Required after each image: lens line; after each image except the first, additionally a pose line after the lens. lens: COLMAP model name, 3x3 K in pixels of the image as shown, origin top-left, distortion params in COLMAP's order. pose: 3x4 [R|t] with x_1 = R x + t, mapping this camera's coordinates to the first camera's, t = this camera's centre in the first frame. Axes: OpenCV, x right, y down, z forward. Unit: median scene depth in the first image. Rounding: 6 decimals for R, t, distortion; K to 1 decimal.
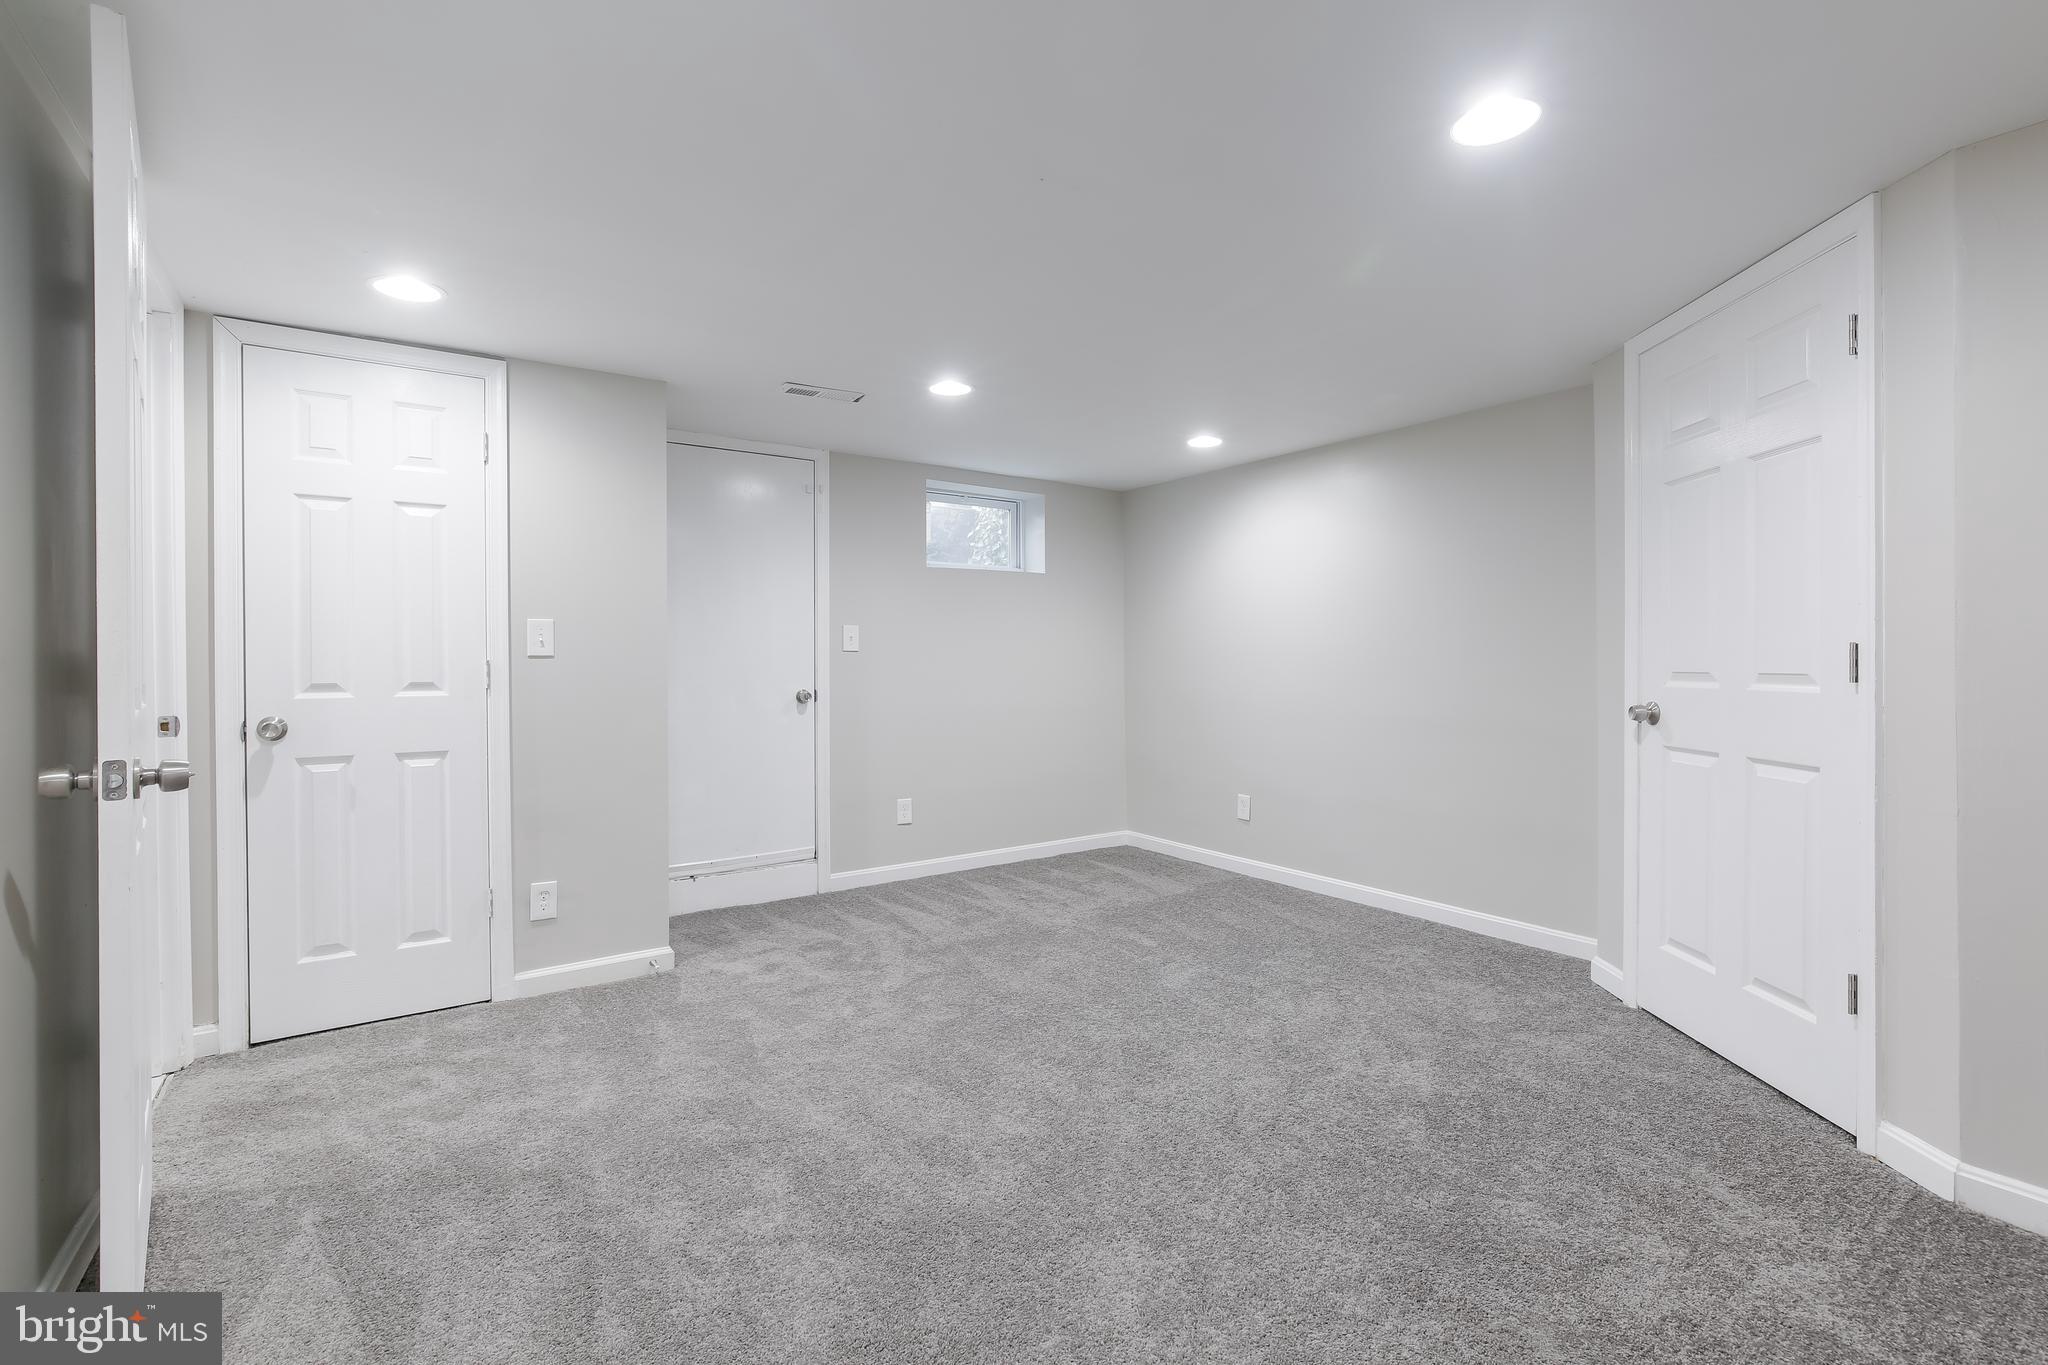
lens RADIAL K [[928.5, 0, 1020.9], [0, 928.5, 671.6], [0, 0, 1]] dist [-0.010778, 0.004008]
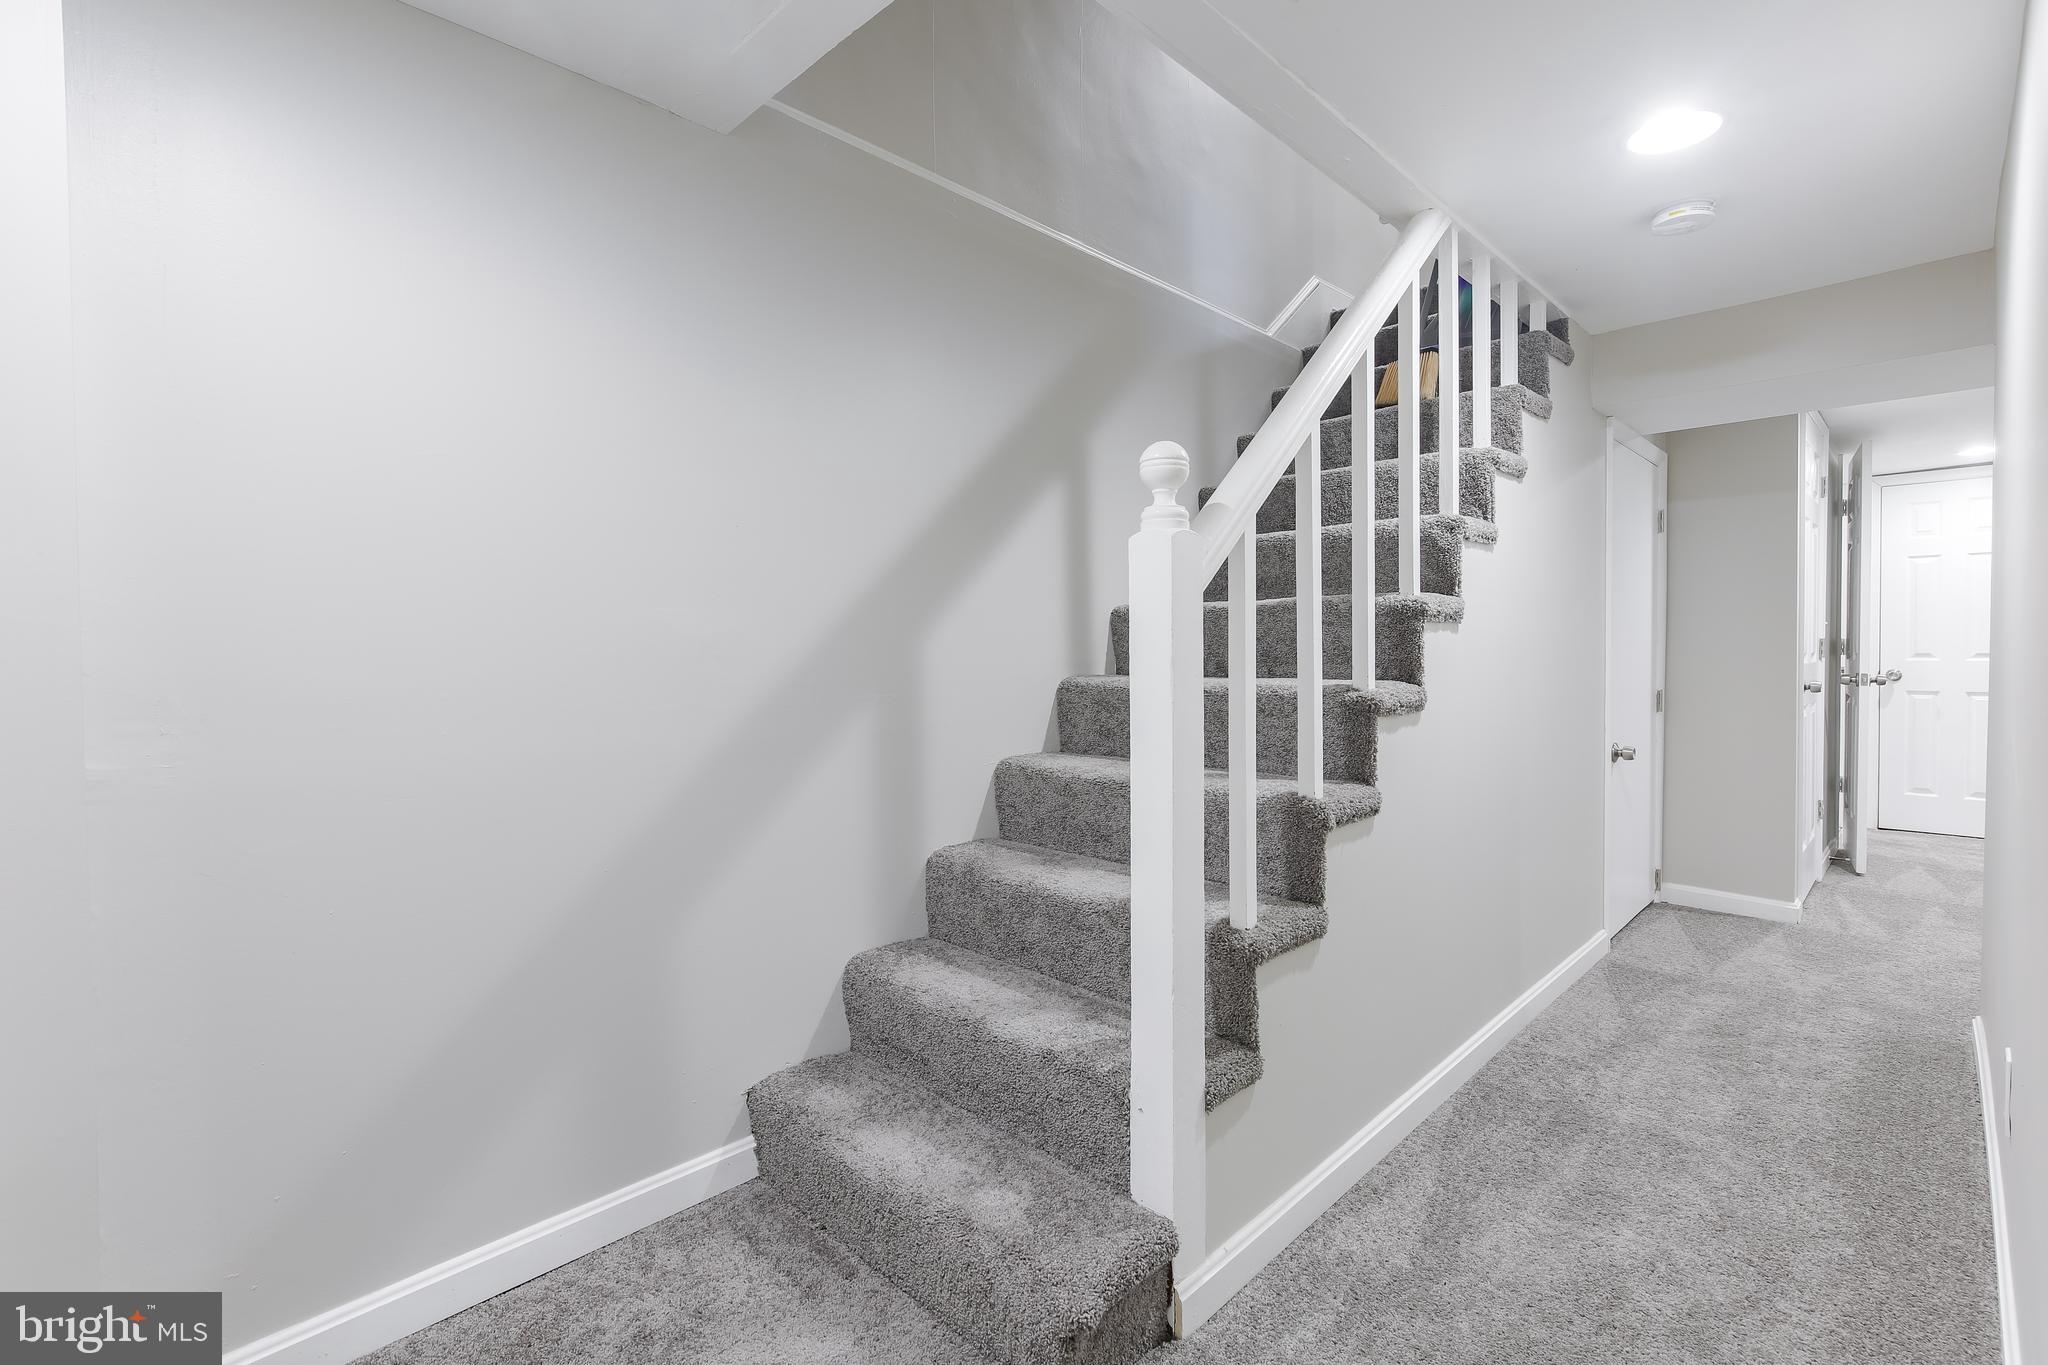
lens RADIAL K [[928.5, 0, 1028.9], [0, 928.5, 662.2], [0, 0, 1]] dist [-0.010778, 0.004008]
pose [[0.168763, 0.024069, -0.985363, 0.845696], [-0.000747, 0.999705, 0.024291, -0.013722], [0.985656, -0.003364, 0.168731, -1.188979]]
